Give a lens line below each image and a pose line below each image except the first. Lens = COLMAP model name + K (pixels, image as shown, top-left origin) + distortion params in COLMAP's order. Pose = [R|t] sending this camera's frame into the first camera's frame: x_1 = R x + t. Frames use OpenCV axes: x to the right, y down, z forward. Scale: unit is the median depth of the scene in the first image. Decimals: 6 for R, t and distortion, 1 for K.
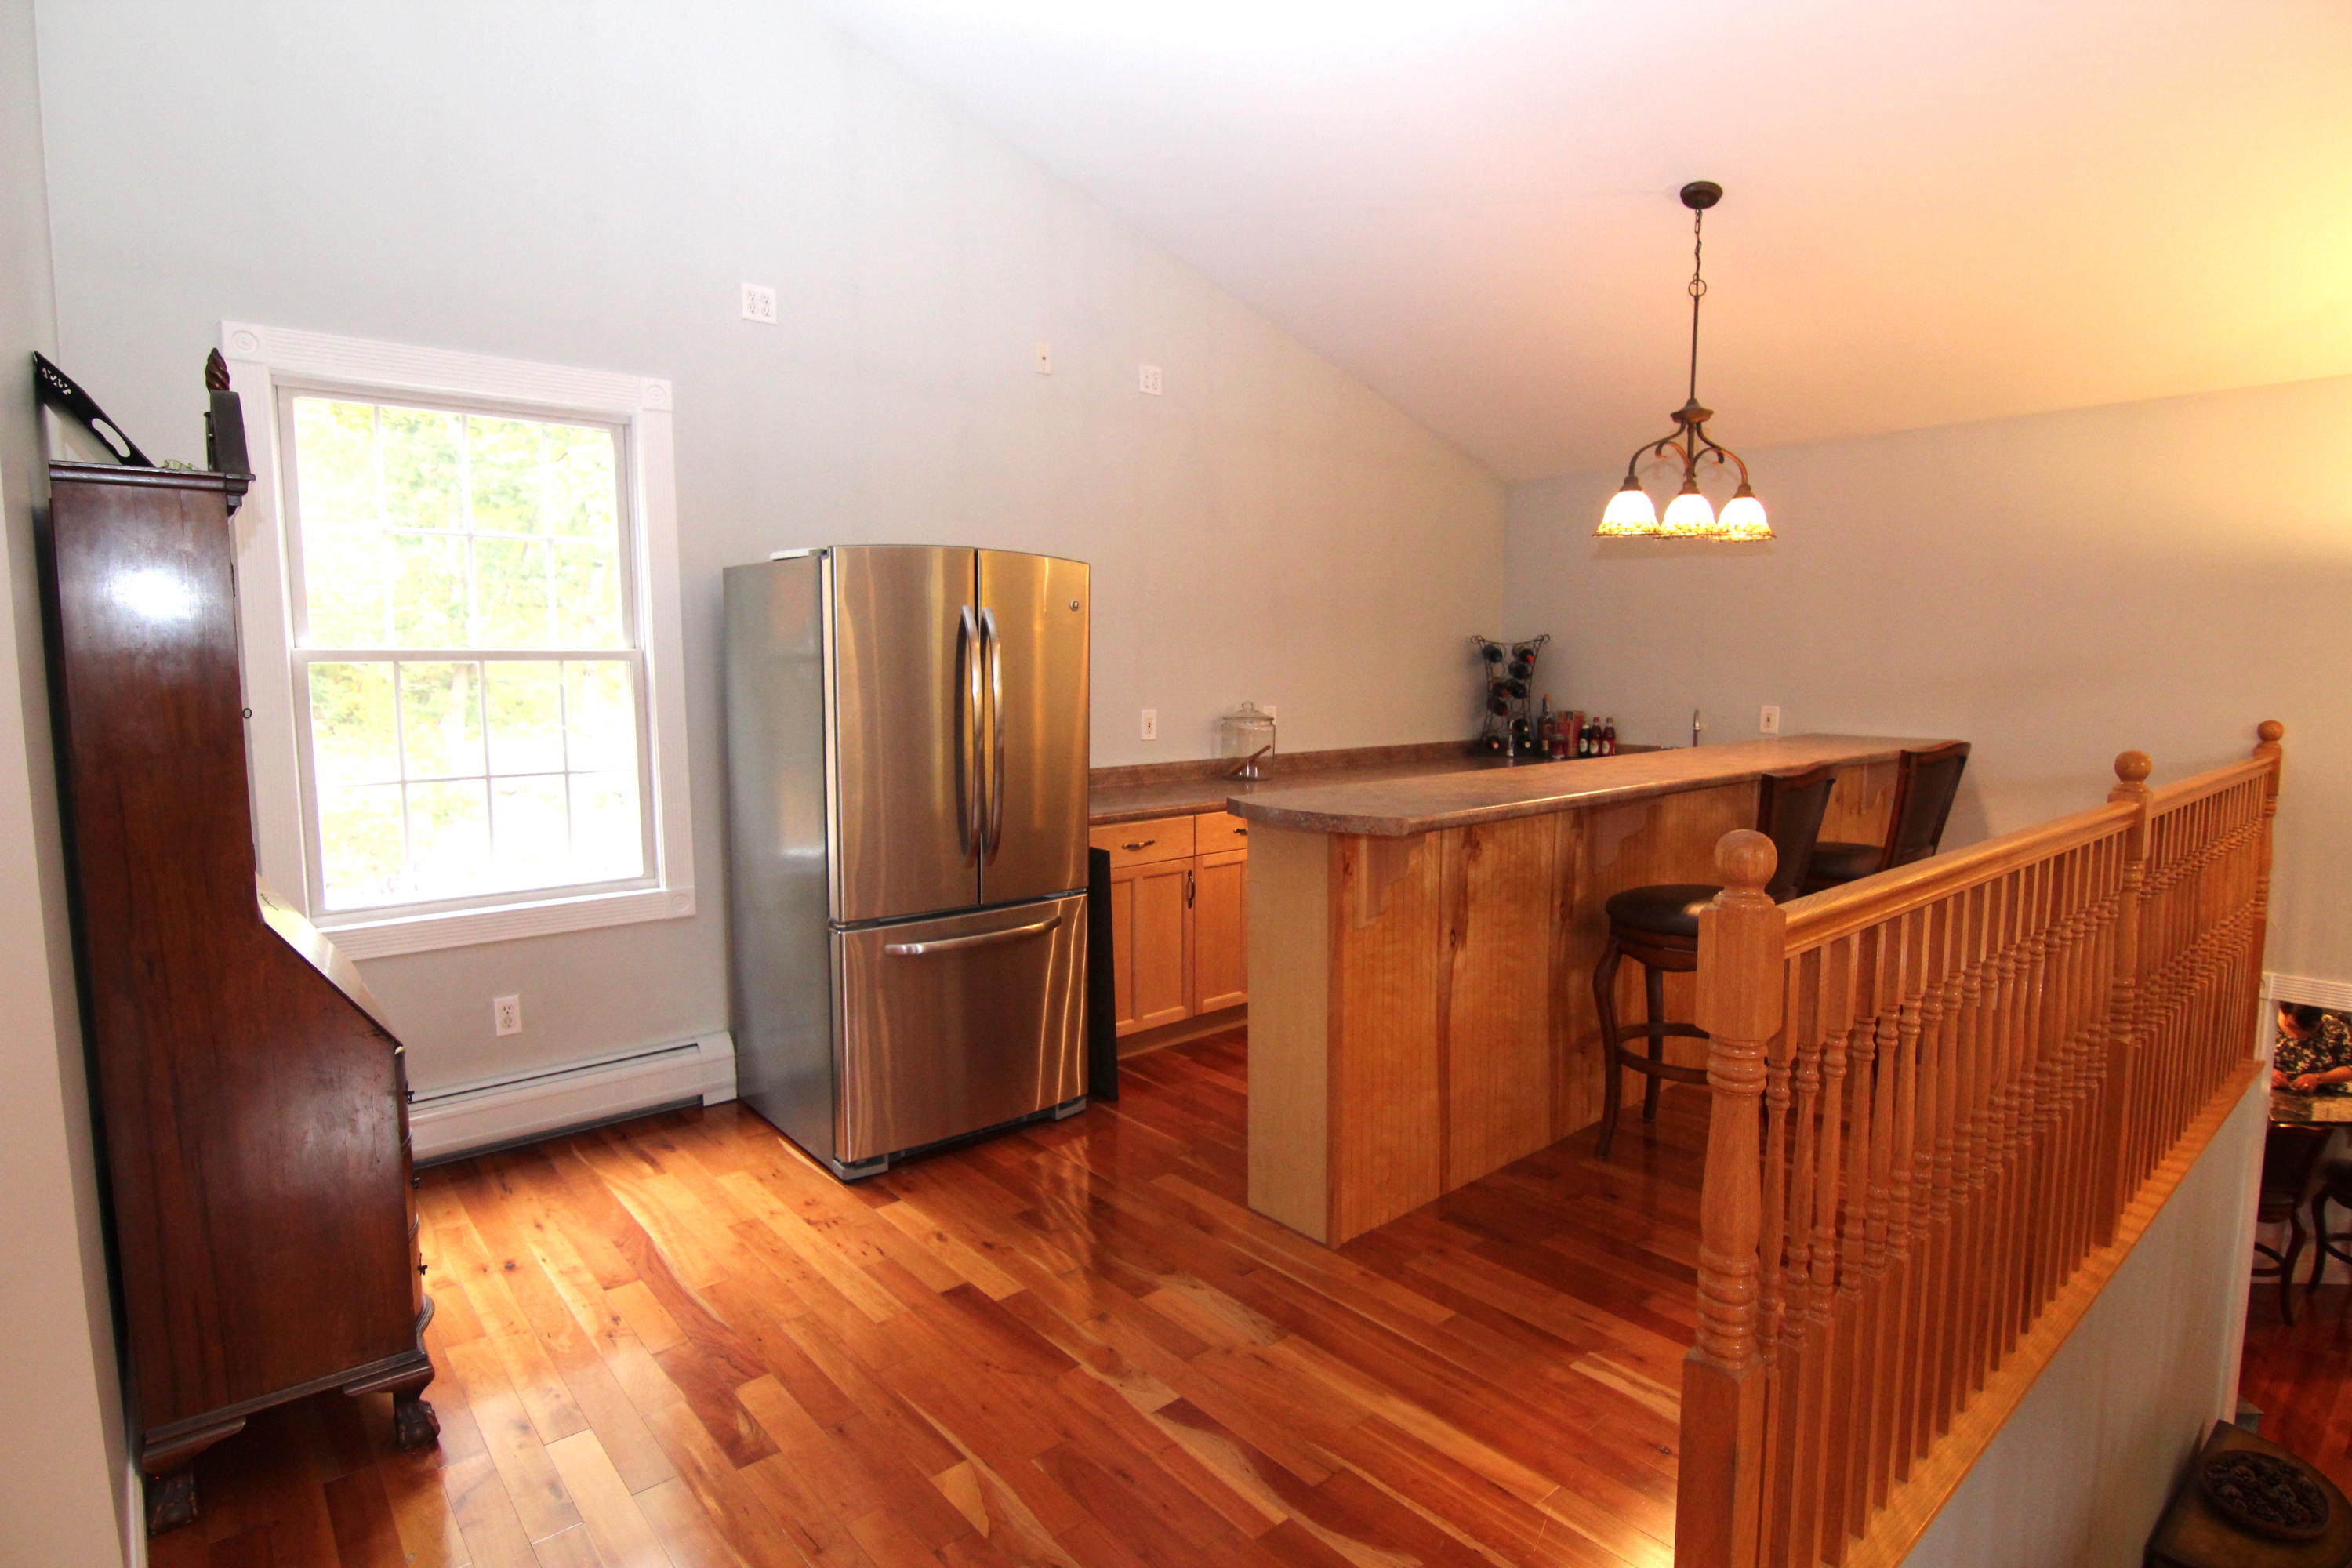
lens RADIAL K [[1199.3, 0, 1178.7], [0, 1199.3, 778.2], [0, 0, 1]] dist [0.000161, -0.003660]
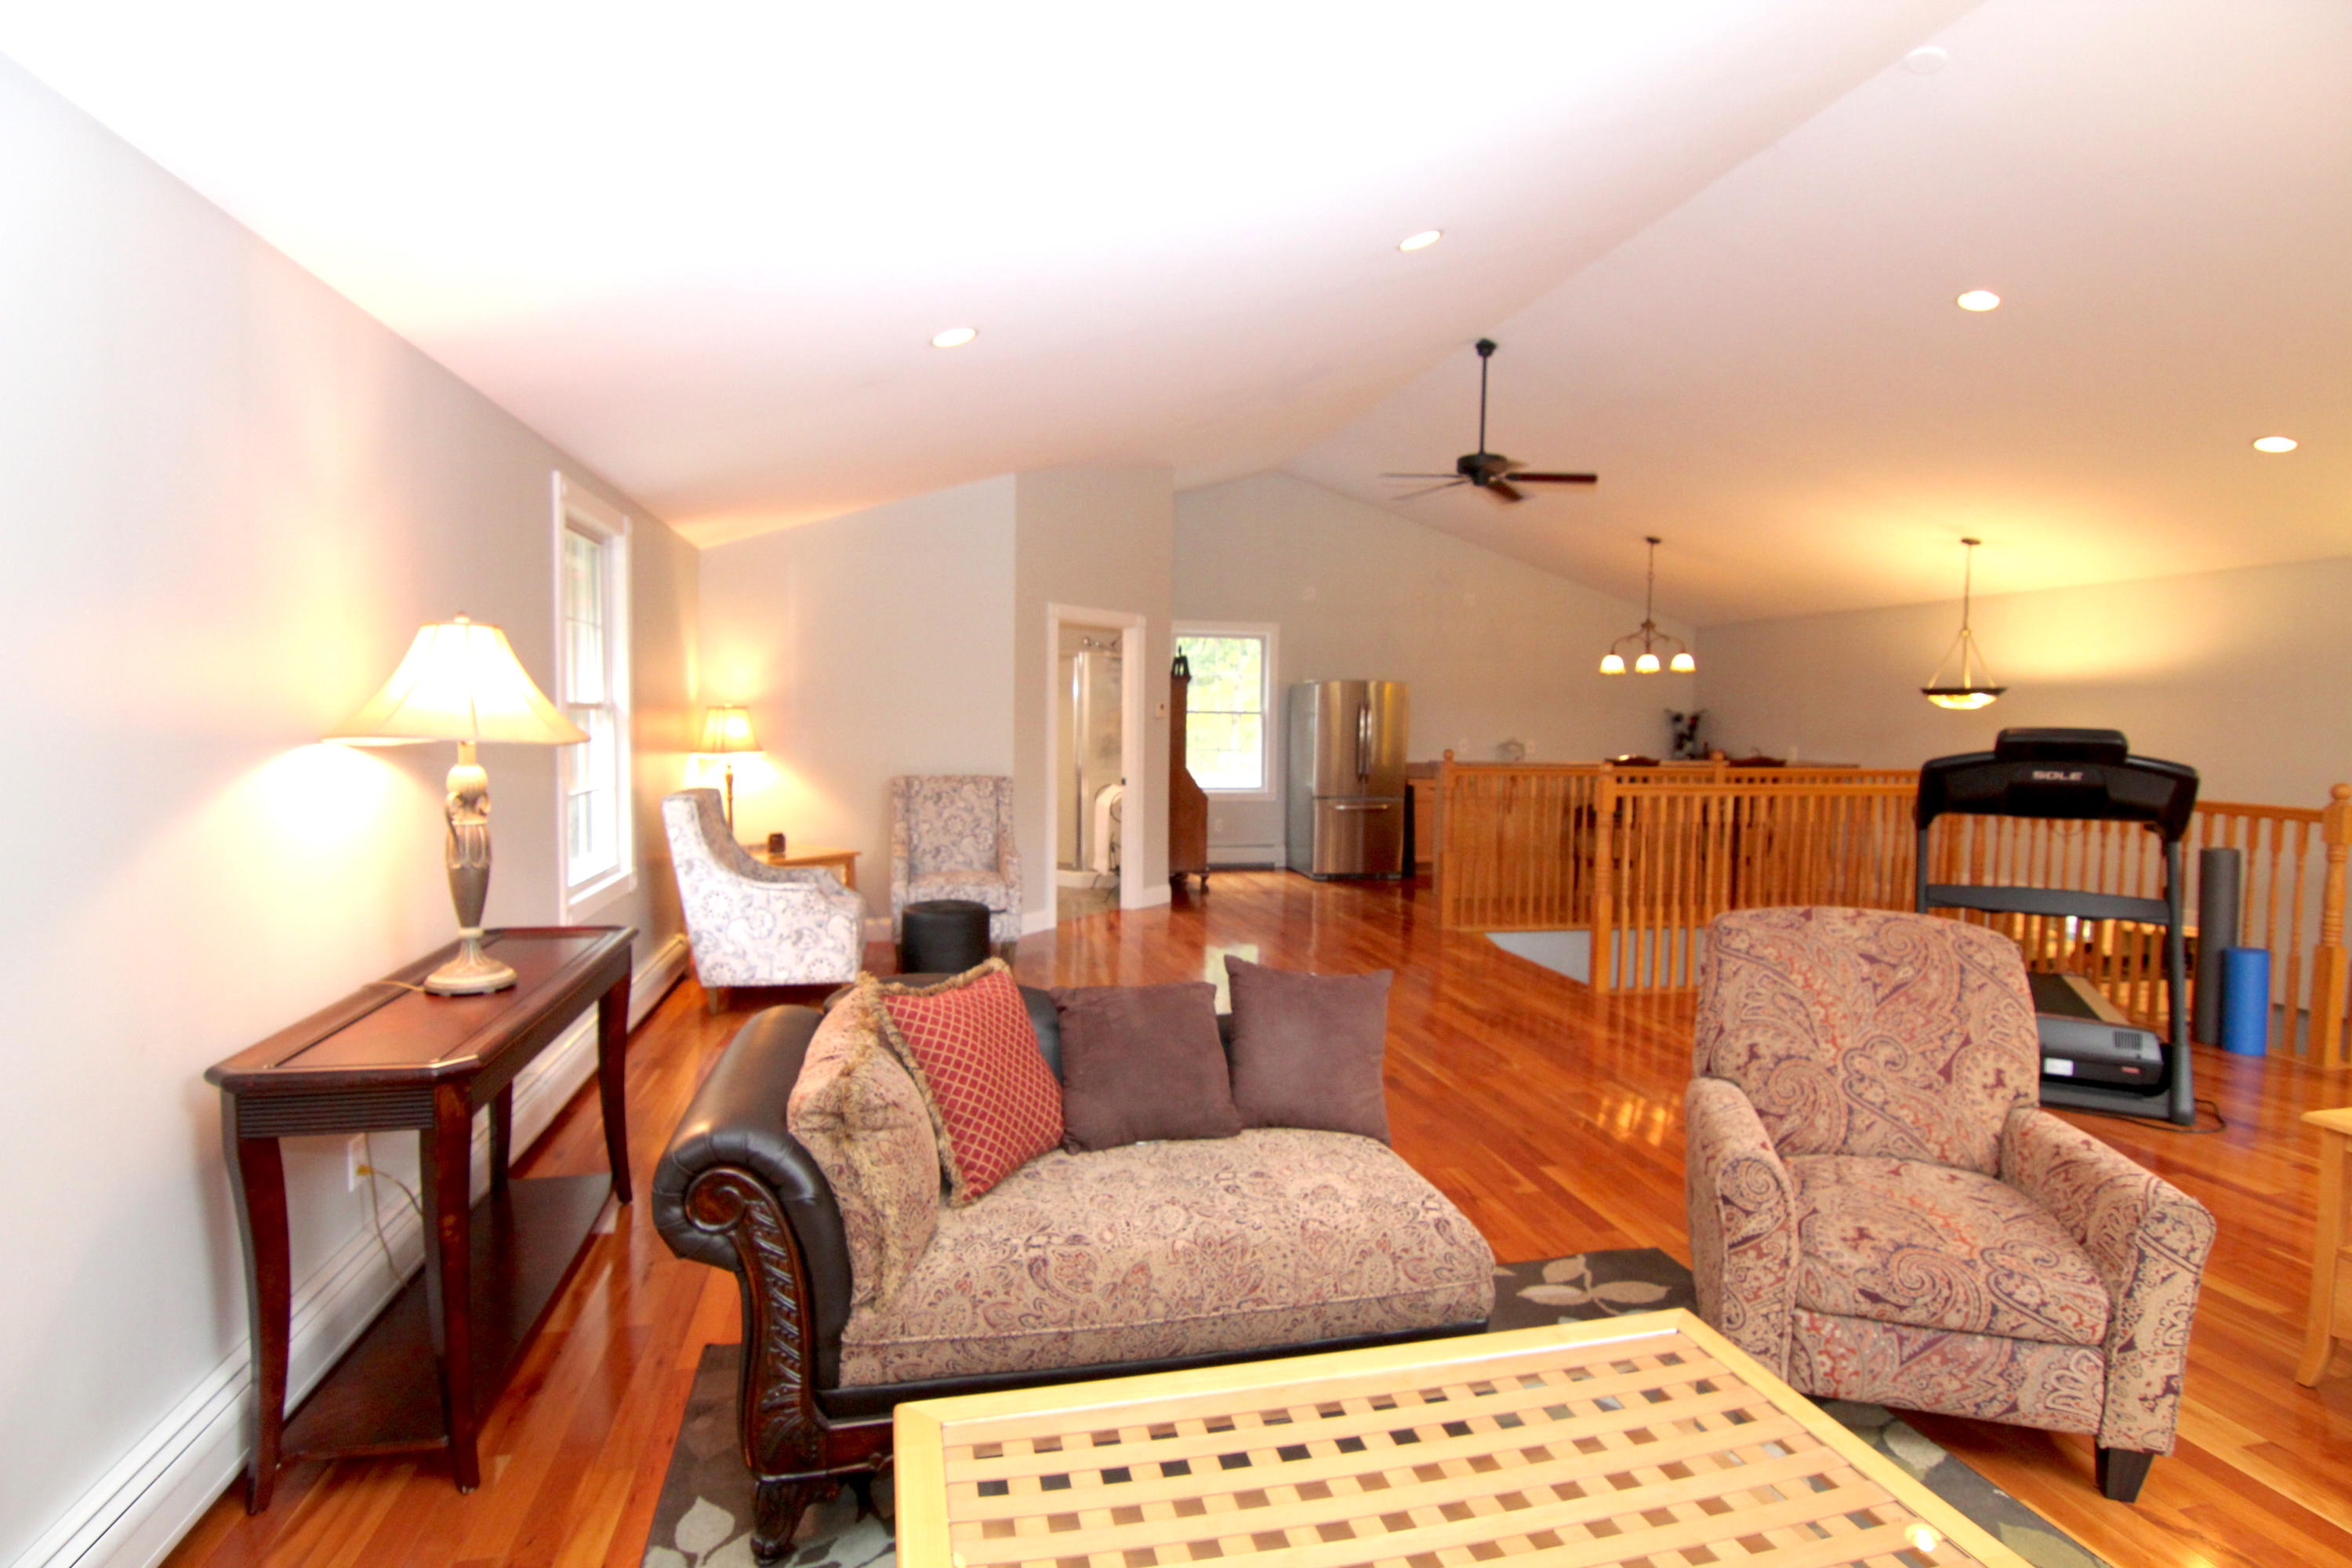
lens RADIAL K [[1199.3, 0, 1171.0], [0, 1199.3, 772.4], [0, 0, 1]] dist [0.000161, -0.003660]
pose [[0.875815, 0.039255, -0.481047, 0.748221], [-0.064386, 0.997281, -0.035841, 0.158987], [0.478333, 0.062363, 0.875962, -1.623256]]
